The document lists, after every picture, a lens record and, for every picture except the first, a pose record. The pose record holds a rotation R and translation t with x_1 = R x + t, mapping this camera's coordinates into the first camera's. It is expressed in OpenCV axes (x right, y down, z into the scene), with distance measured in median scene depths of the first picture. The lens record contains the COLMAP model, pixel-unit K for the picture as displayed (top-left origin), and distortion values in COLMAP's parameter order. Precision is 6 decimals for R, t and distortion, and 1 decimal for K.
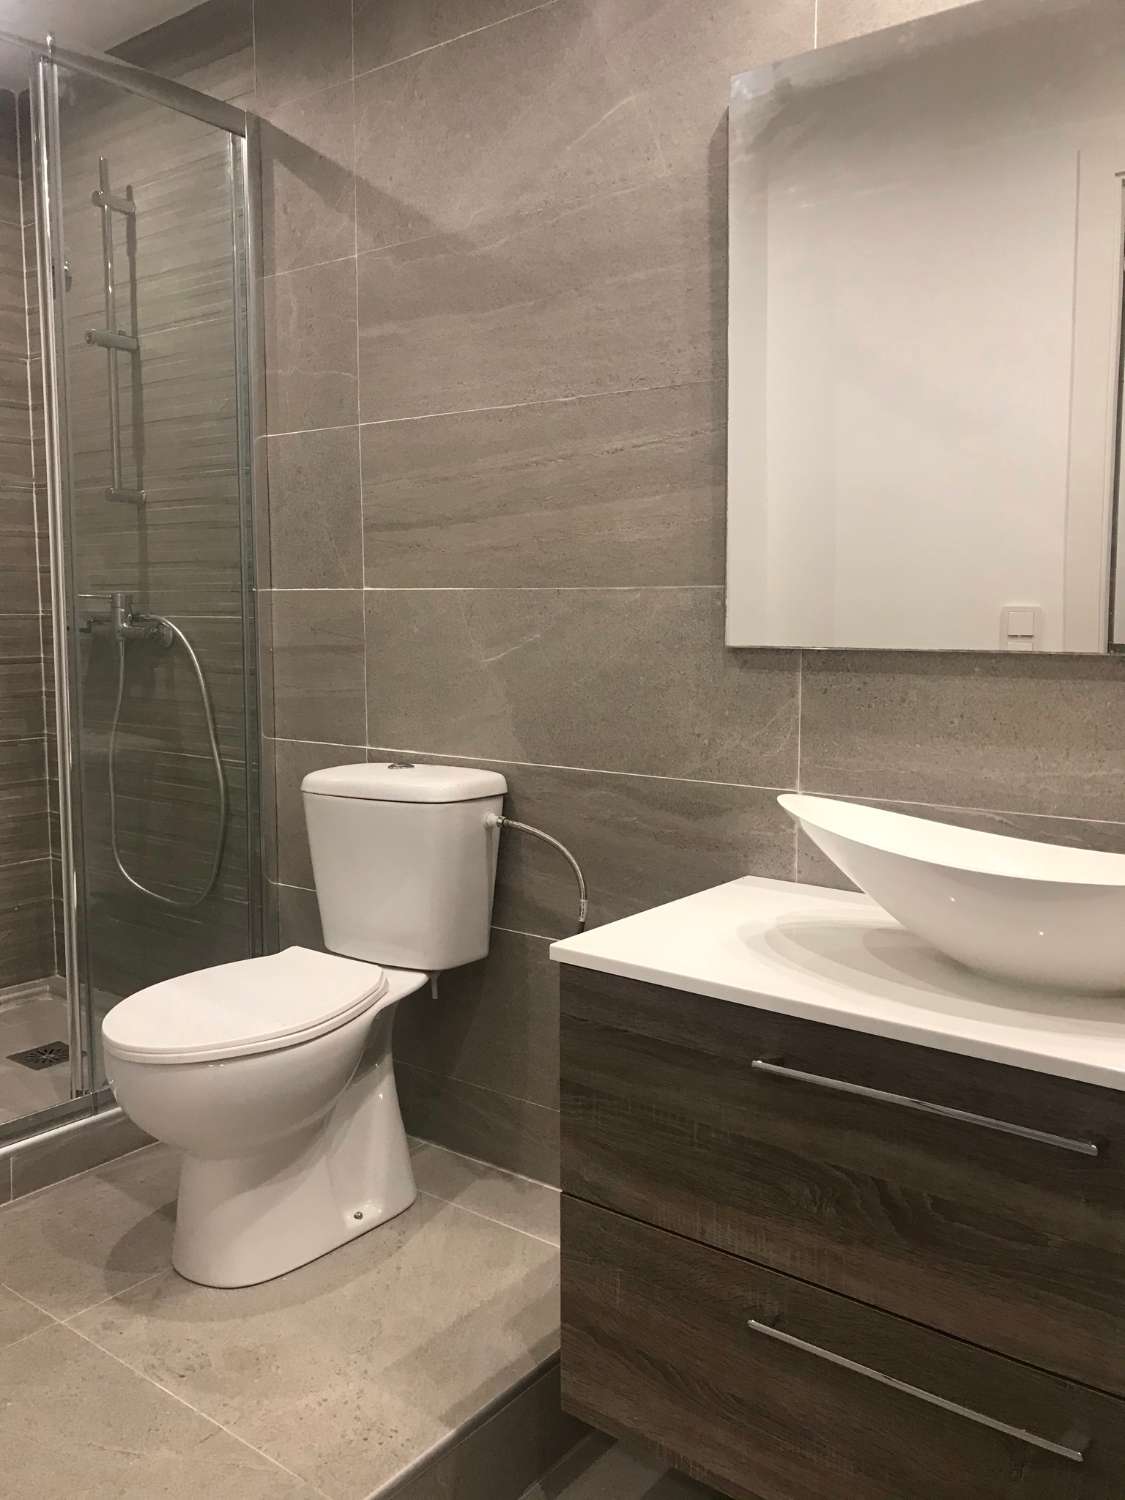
lens RADIAL K [[1235.6, 0, 564.0], [0, 1235.6, 752.0], [0, 0, 1]] dist [0.042807, -0.037508]
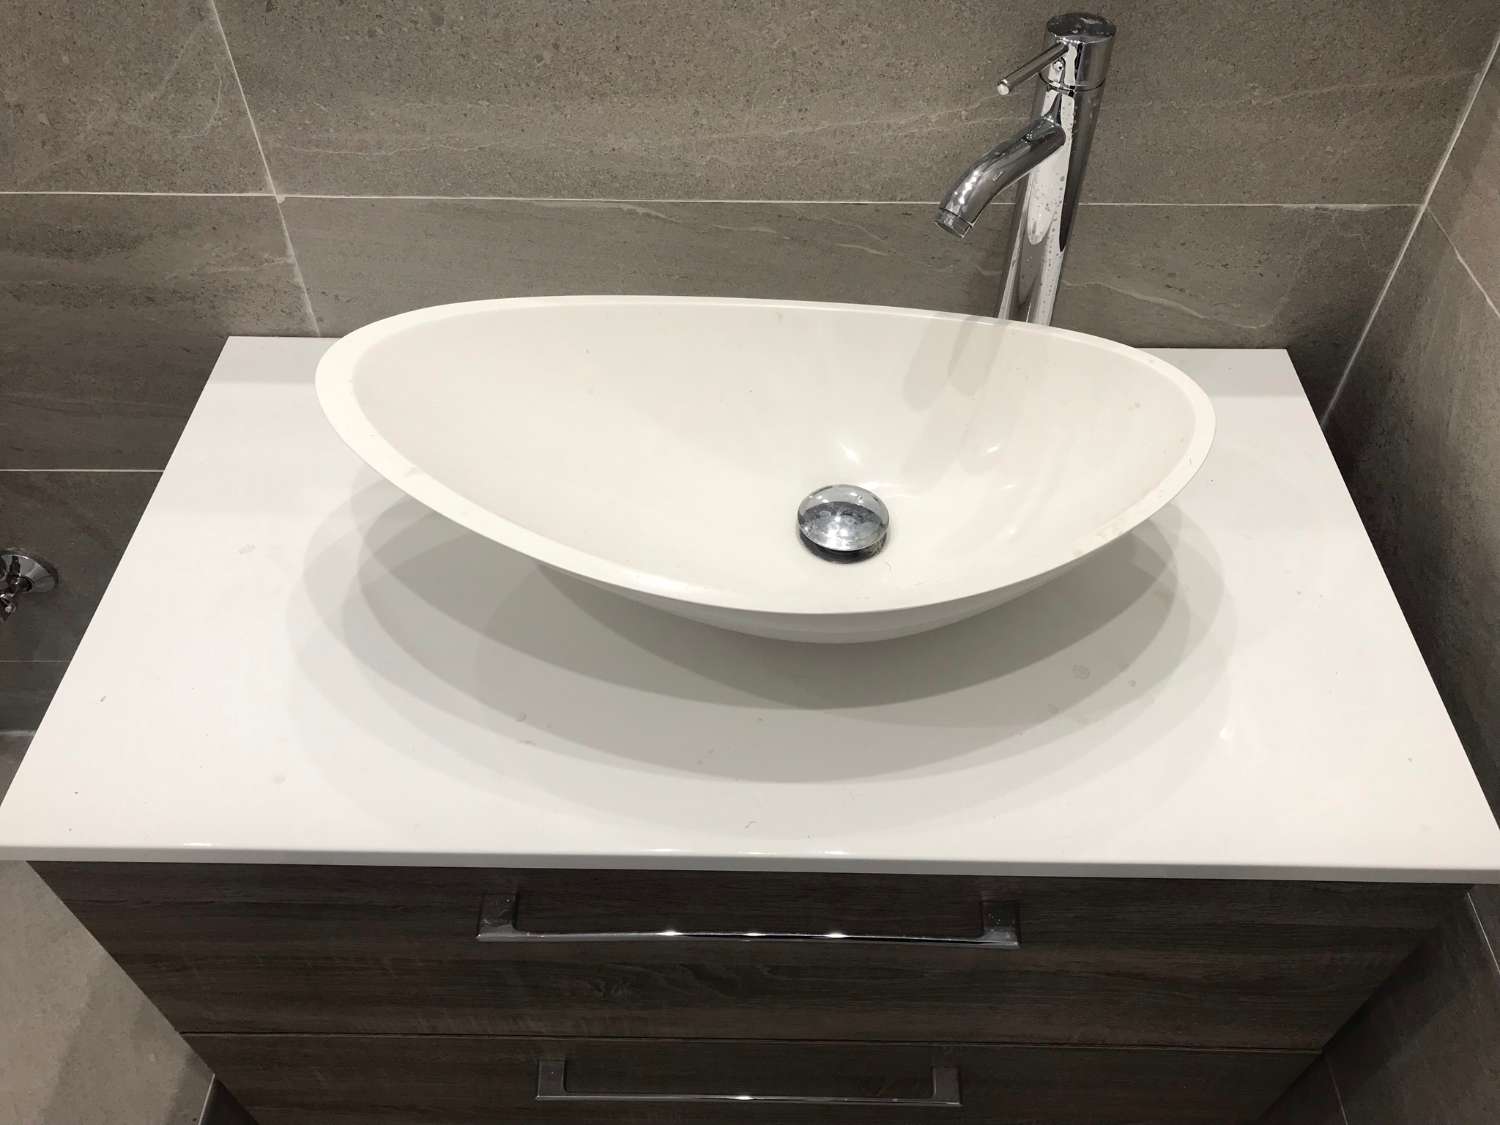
lens RADIAL K [[1235.6, 0, 746.4], [0, 1235.6, 563.4], [0, 0, 1]] dist [0.042807, -0.037508]
pose [[0.806626, -0.436378, 0.398658, 0.074649], [0.072942, 0.742816, 0.665511, -0.212492], [-0.586544, -0.507740, 0.631005, 0.495455]]
